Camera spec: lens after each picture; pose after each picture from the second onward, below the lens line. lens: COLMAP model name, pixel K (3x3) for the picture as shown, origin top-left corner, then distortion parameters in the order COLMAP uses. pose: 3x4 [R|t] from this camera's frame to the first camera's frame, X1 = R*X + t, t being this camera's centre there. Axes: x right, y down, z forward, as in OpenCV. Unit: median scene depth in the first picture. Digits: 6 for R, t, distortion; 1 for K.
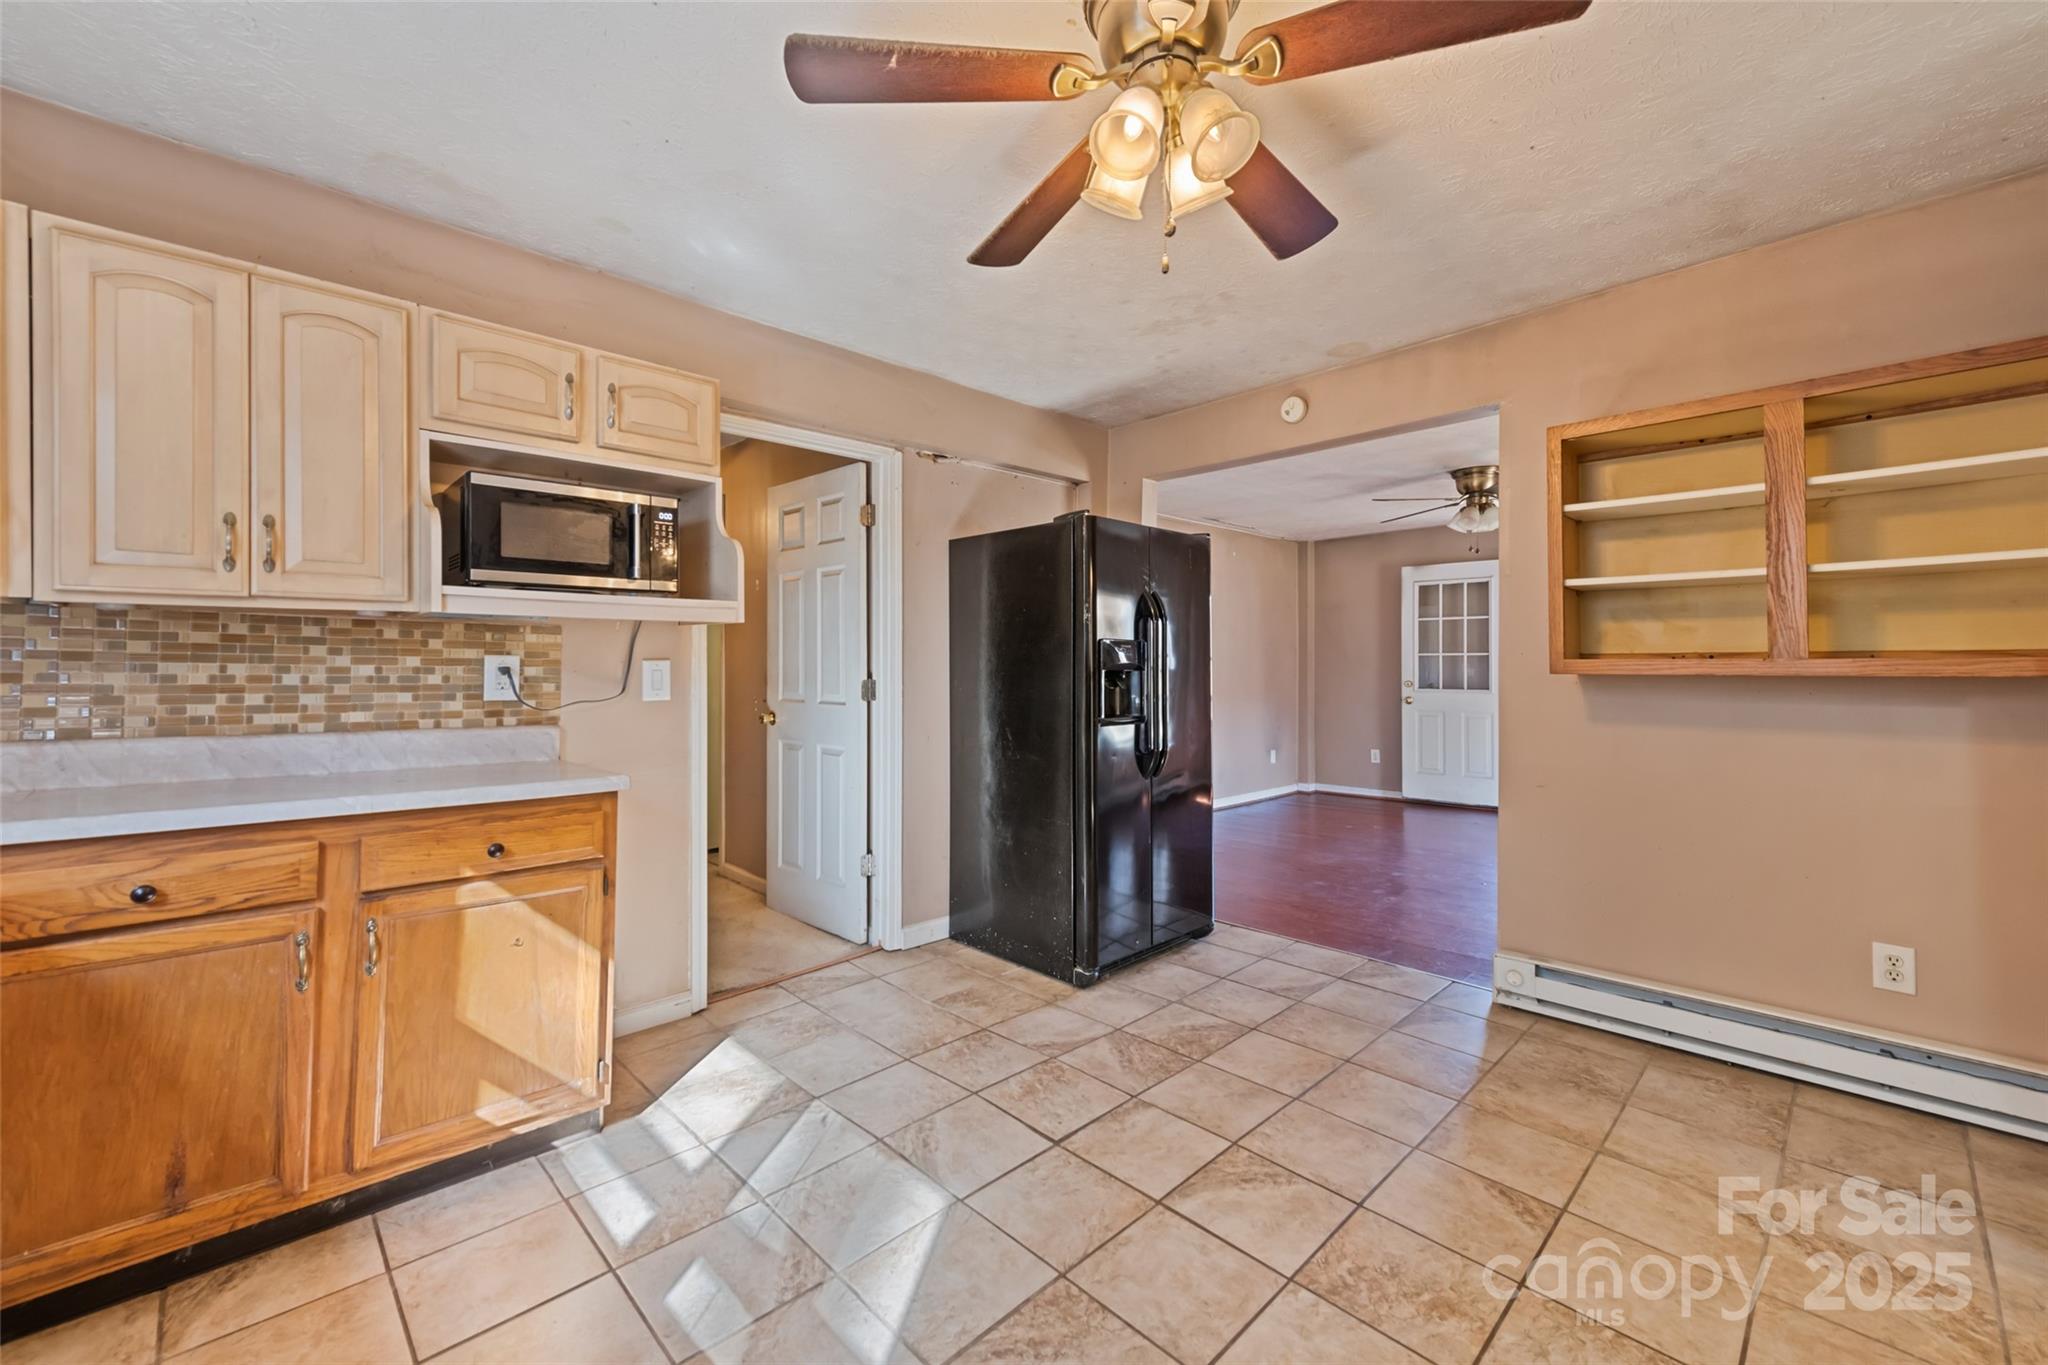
lens RADIAL K [[832.3, 0, 1016.9], [0, 832.3, 667.6], [0, 0, 1]] dist [0.012700, -0.000079]
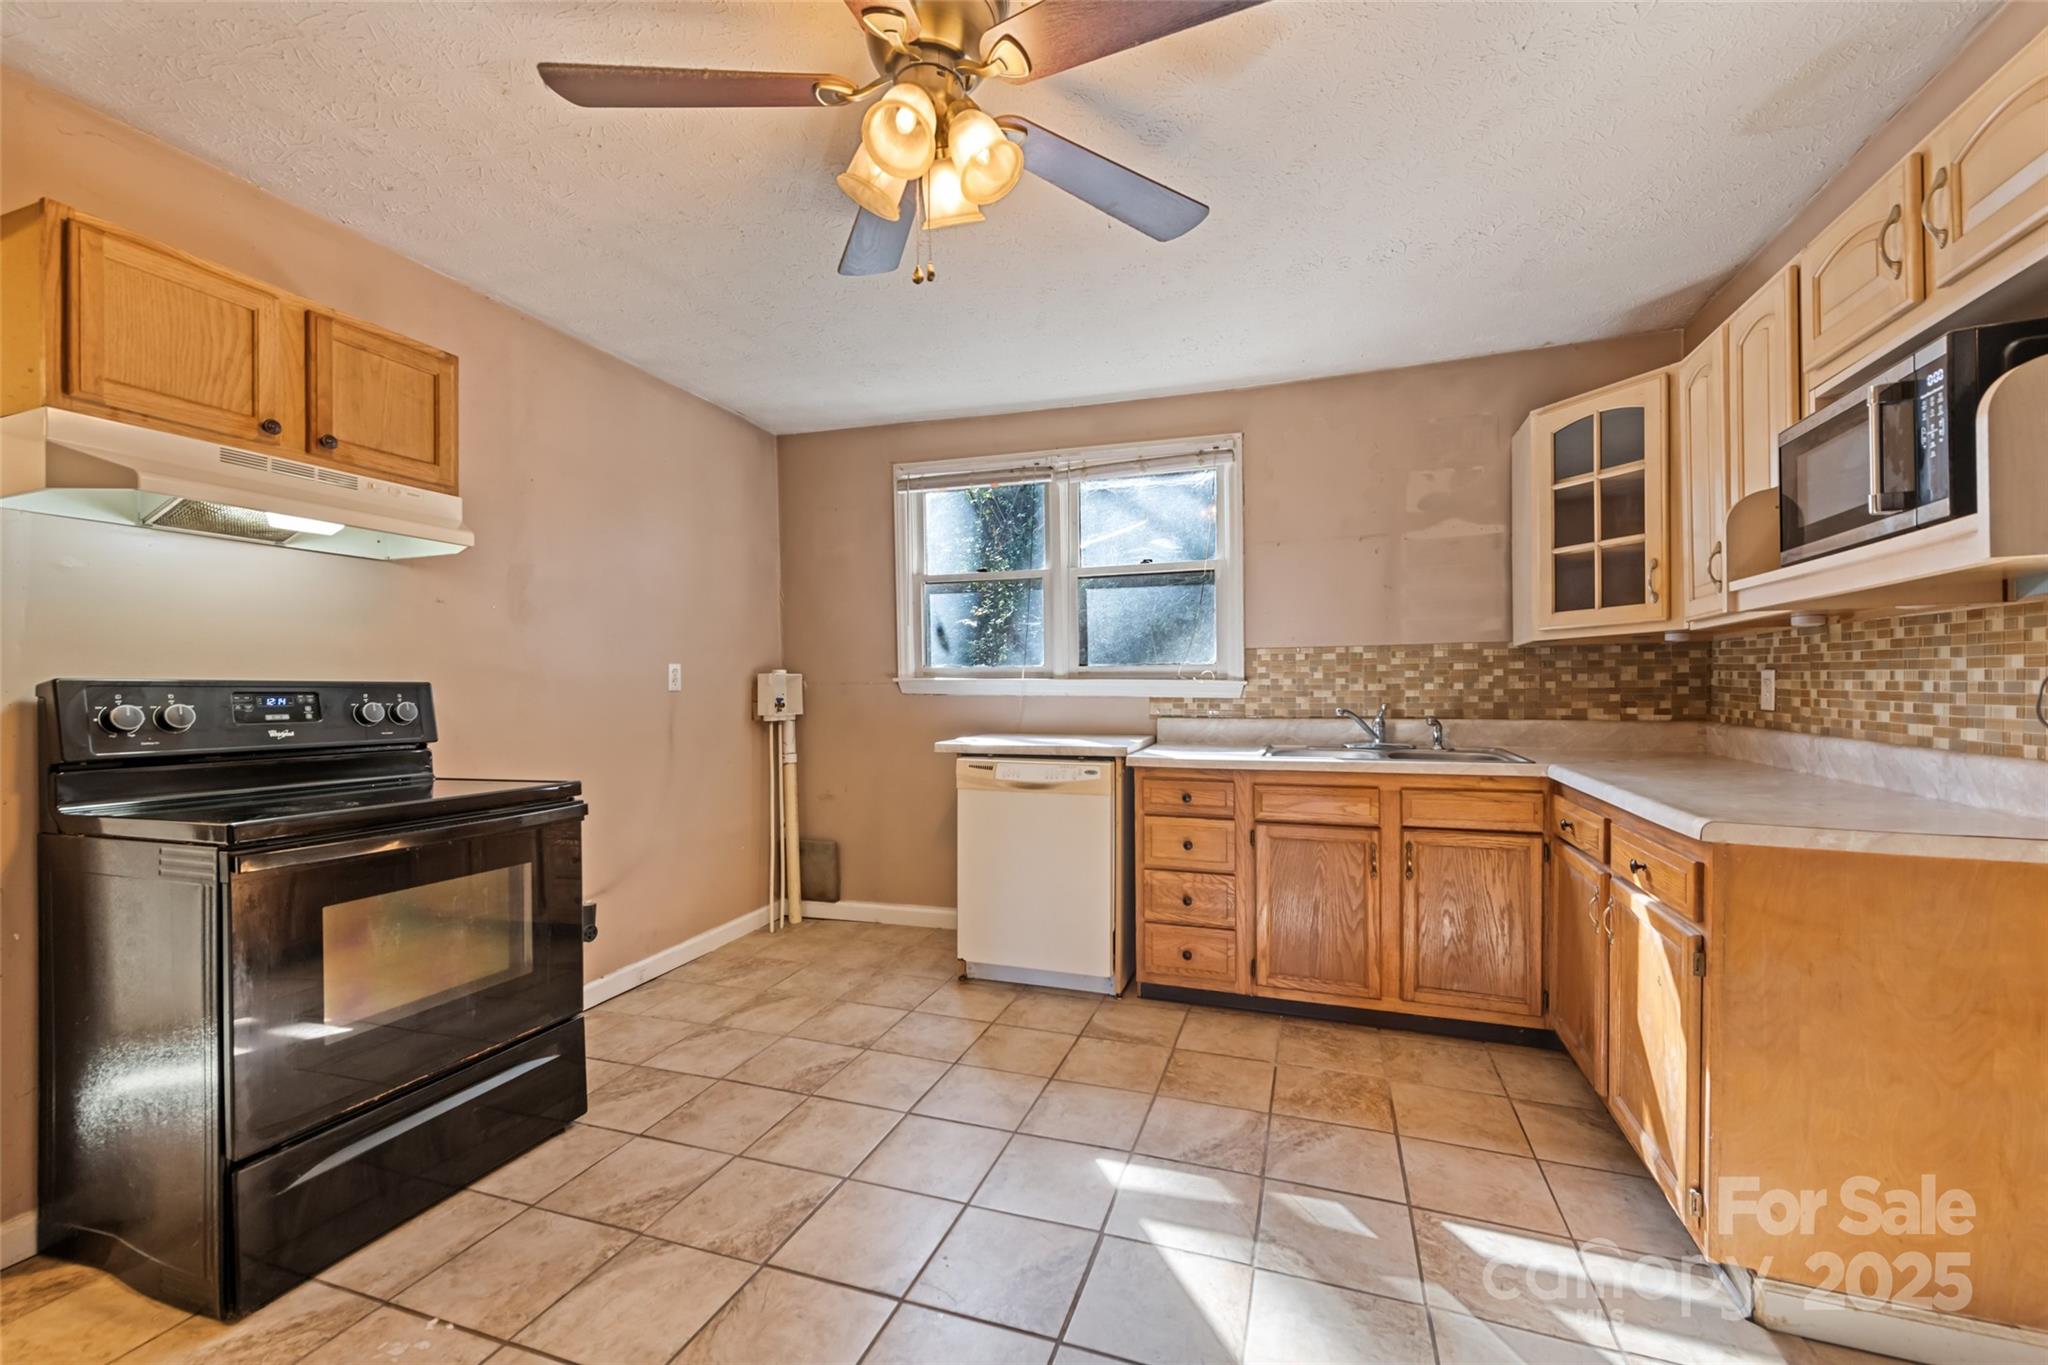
lens RADIAL K [[832.3, 0, 1023.2], [0, 832.3, 689.7], [0, 0, 1]] dist [0.012700, -0.000079]
pose [[-0.893751, 0.001950, -0.448559, 0.370113], [0.003165, 0.999993, -0.001960, 0.015843], [0.448552, -0.003172, -0.893751, 1.333950]]
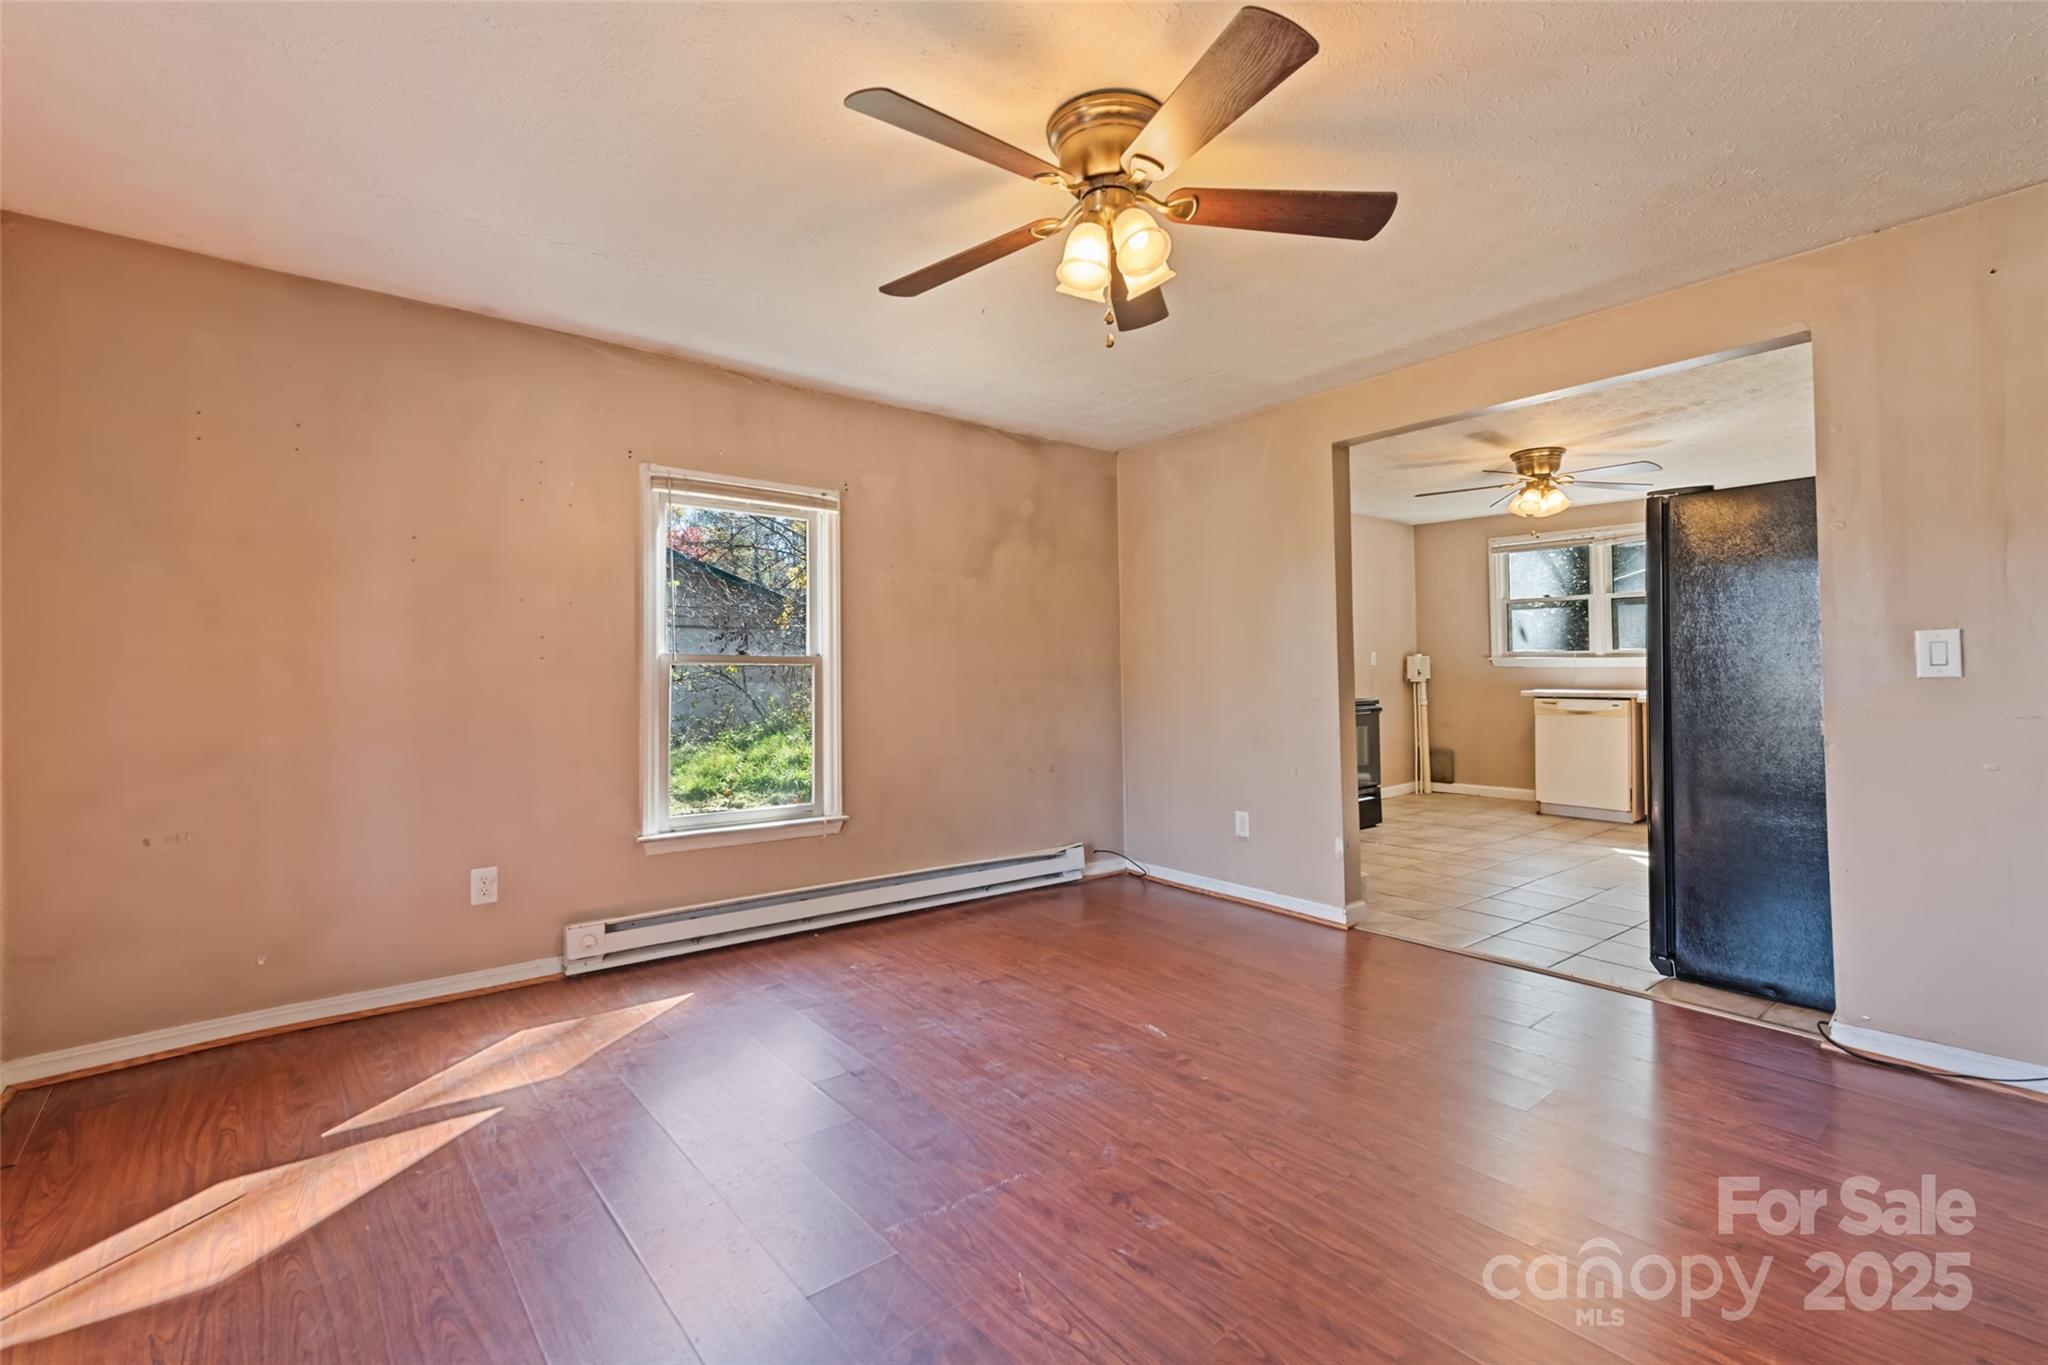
lens RADIAL K [[915.9, 0, 1015.2], [0, 915.9, 668.9], [0, 0, 1]] dist [0.014029, 0.000079]
pose [[-0.996207, 0.009830, 0.086454, 1.007847], [0.009564, 0.999948, -0.003488, 0.021413], [-0.086484, -0.002648, -0.996250, 2.637197]]
